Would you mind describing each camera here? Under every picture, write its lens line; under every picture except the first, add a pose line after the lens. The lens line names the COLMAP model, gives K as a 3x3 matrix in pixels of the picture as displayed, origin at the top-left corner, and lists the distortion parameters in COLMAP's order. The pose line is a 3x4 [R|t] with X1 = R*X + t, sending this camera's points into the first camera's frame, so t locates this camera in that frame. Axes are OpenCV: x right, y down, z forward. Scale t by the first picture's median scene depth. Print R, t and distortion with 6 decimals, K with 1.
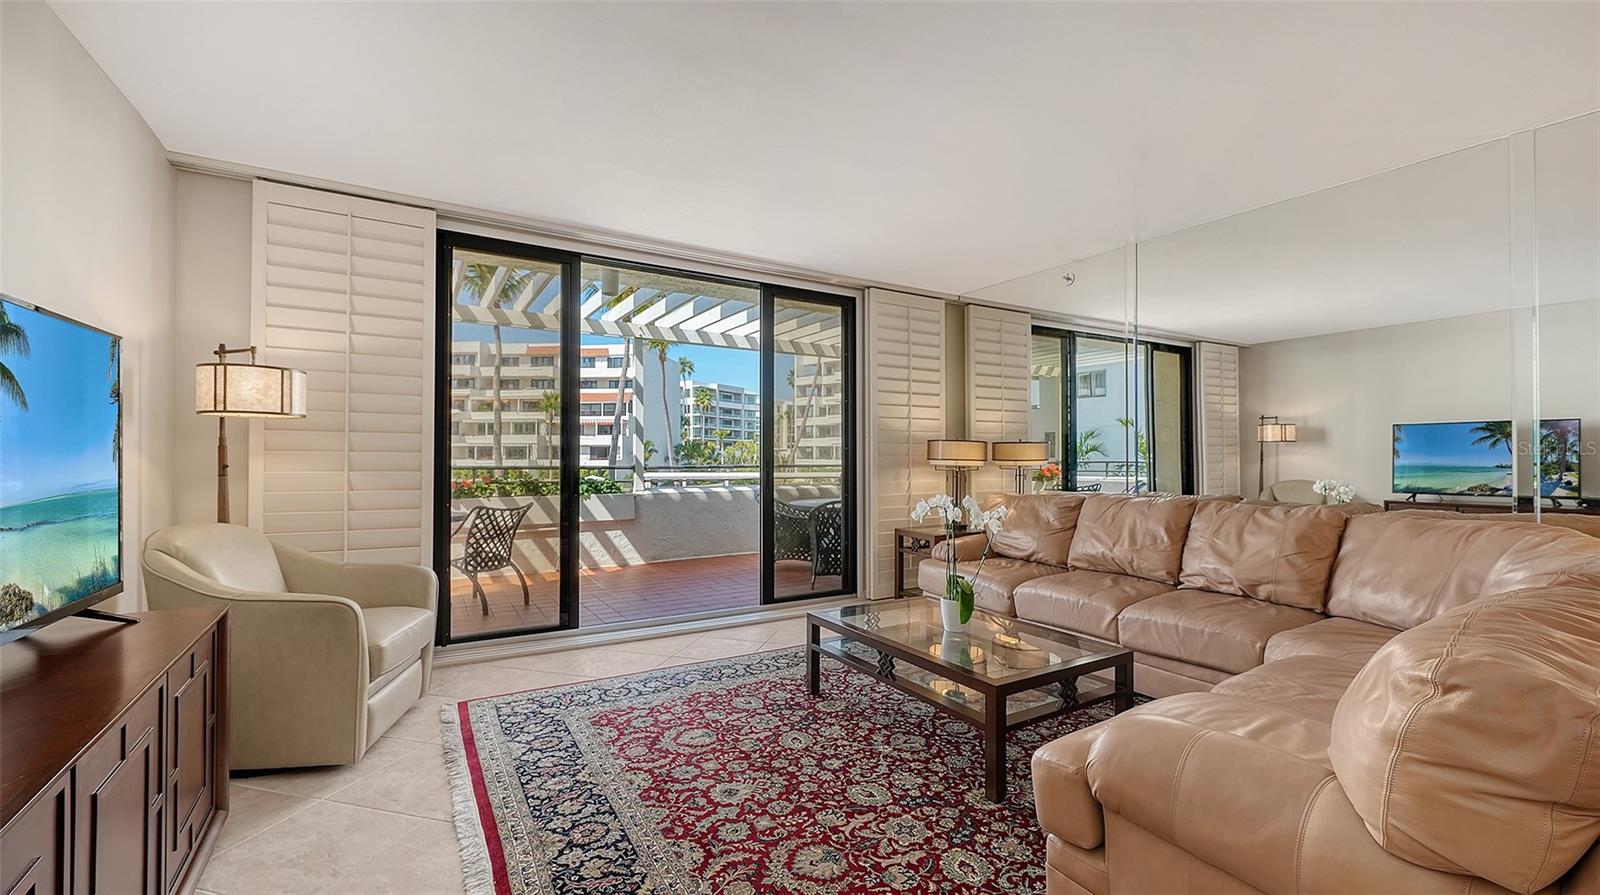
lens RADIAL K [[647.9, 0, 804.8], [0, 647.9, 435.1], [0, 0, 1]] dist [-0.009105, 0.000088]
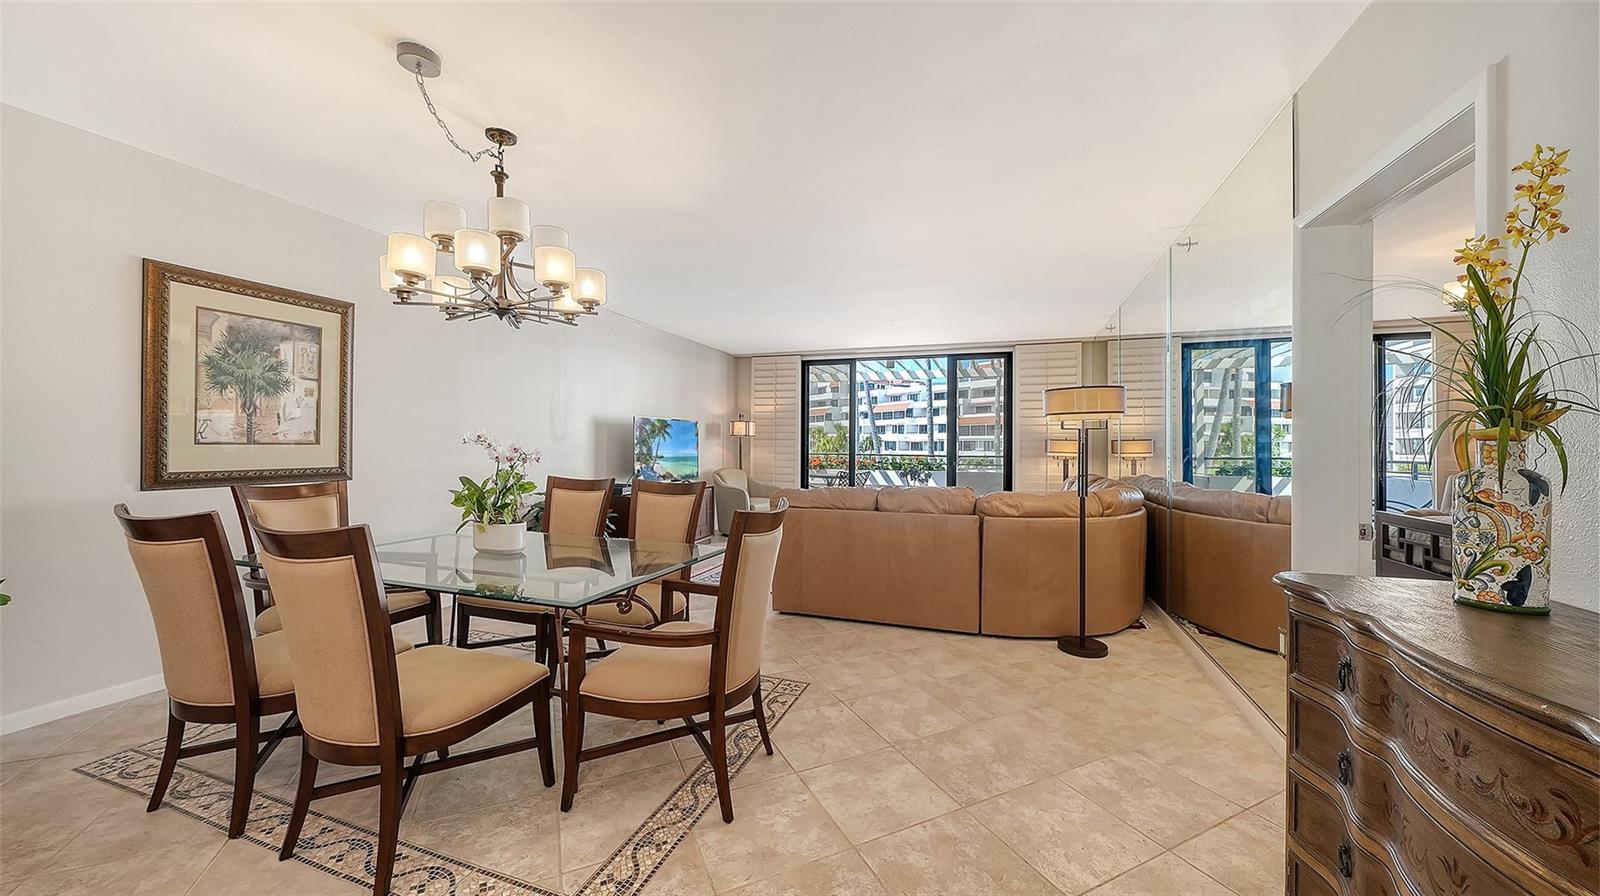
lens RADIAL K [[565.3, 0, 800.0], [0, 565.3, 454.0], [0, 0, 1]] dist [0.001483, -0.000101]
pose [[0.617400, 0.012974, -0.786542, 1.070576], [0.021334, 0.999220, 0.033228, -0.018264], [0.786360, -0.037295, 0.616642, -0.363803]]
